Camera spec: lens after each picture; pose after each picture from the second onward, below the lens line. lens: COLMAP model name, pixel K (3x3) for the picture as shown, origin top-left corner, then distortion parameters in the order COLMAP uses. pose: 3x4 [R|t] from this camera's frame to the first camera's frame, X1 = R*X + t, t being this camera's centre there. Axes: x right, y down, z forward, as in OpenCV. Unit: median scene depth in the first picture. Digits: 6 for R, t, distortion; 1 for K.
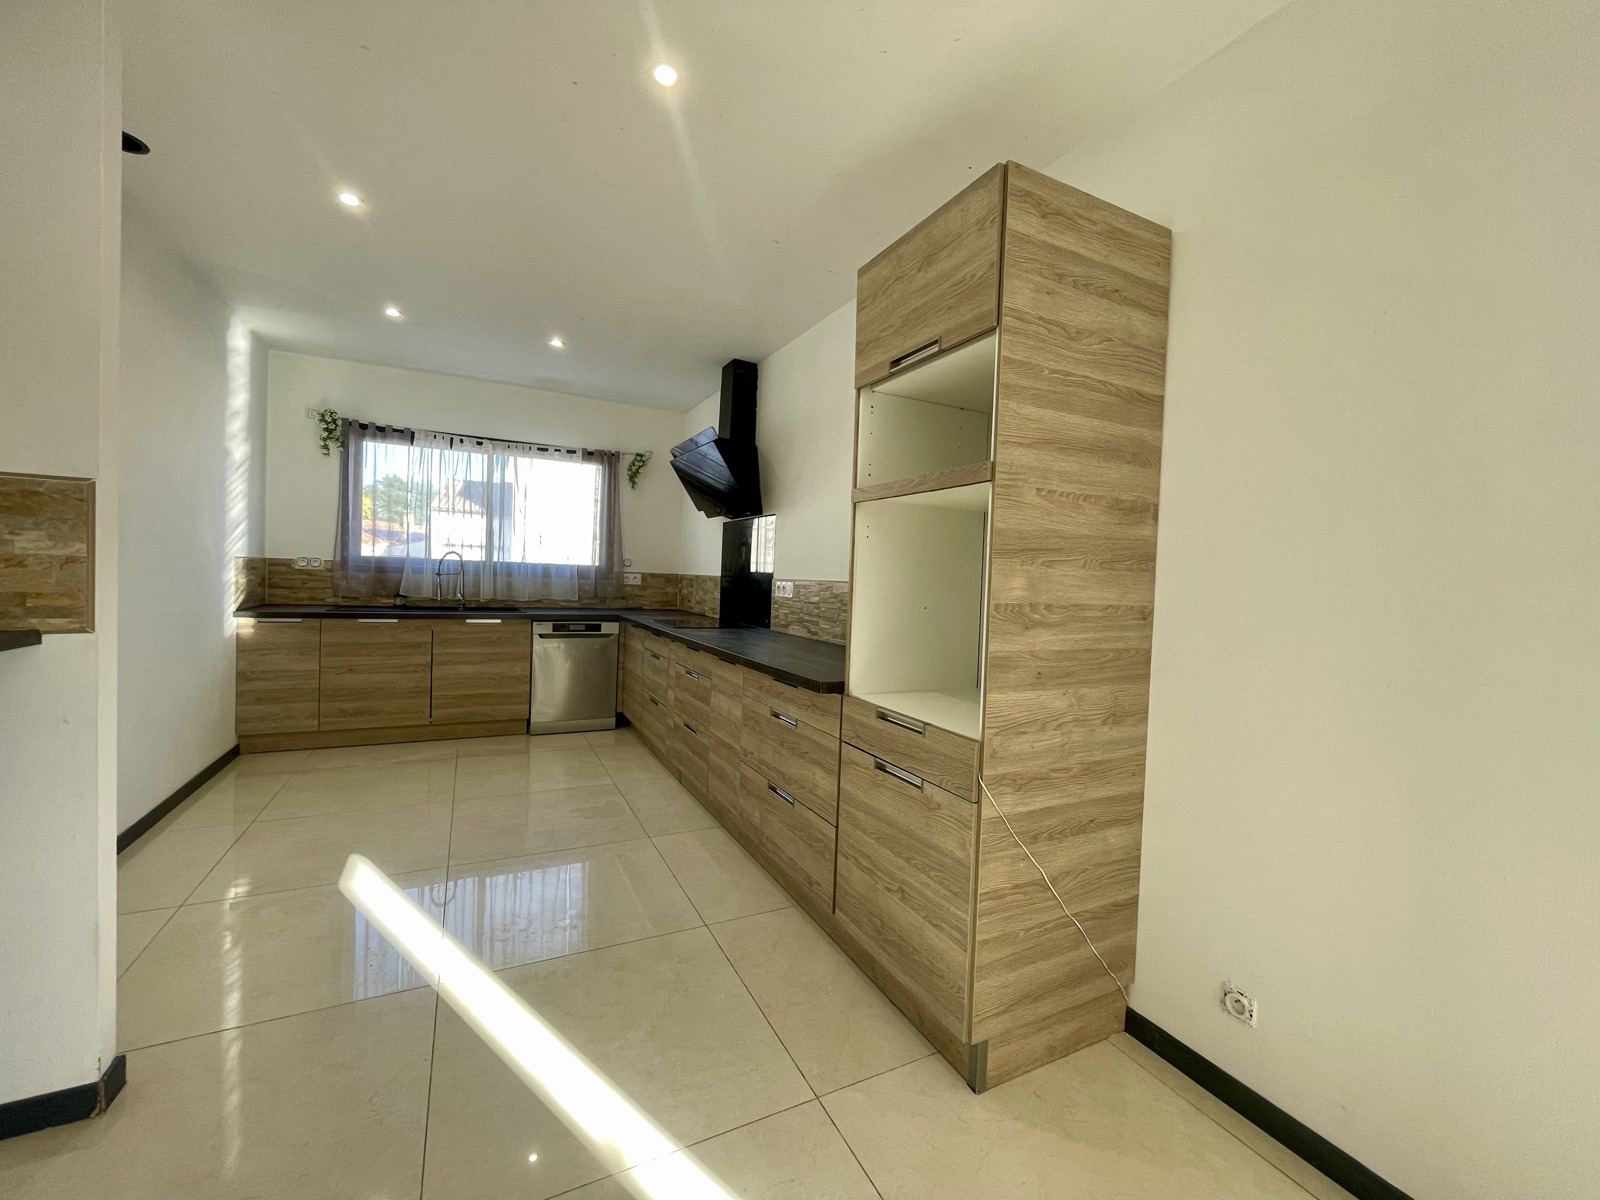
lens RADIAL K [[646.5, 0, 802.2], [0, 646.5, 607.2], [0, 0, 1]] dist [-0.004381, 0.000364]
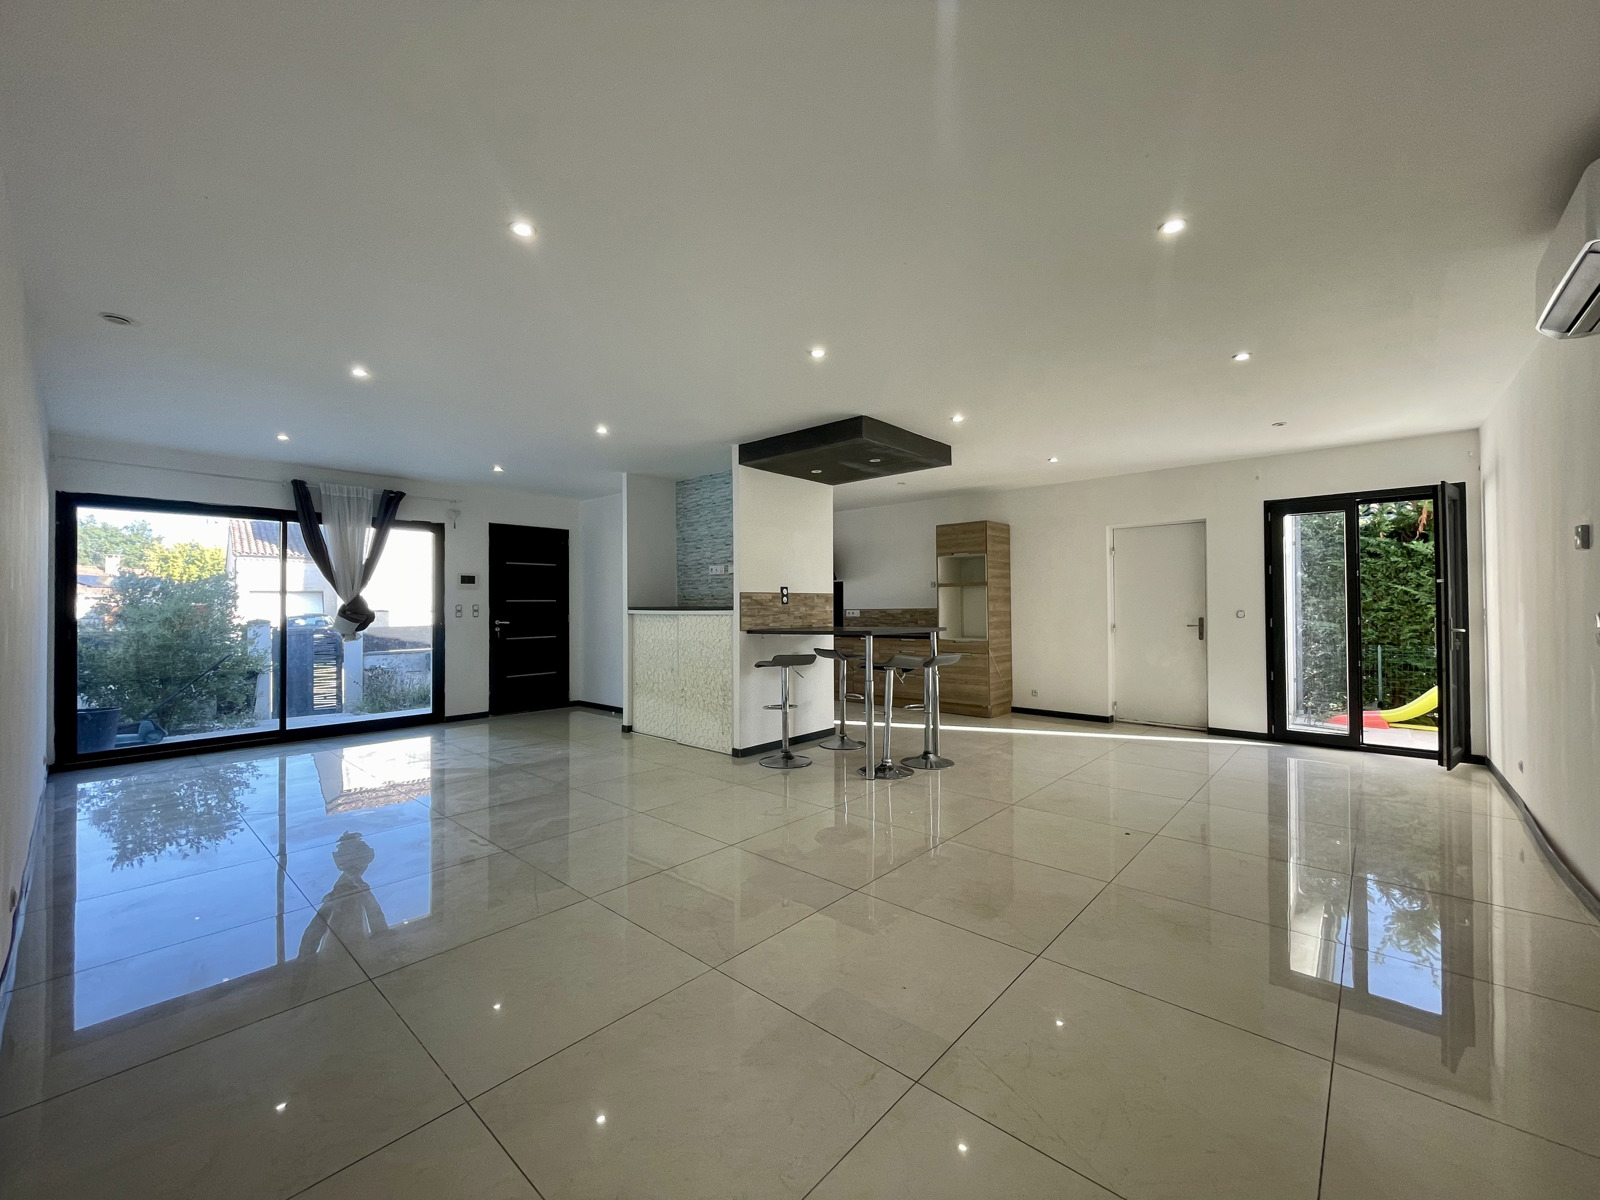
lens RADIAL K [[646.5, 0, 798.5], [0, 646.5, 596.2], [0, 0, 1]] dist [-0.004381, 0.000364]
pose [[0.929488, -0.036275, 0.367064, -2.391833], [0.052793, 0.997990, -0.035056, -0.021875], [-0.365054, 0.051963, 0.929535, -2.537713]]
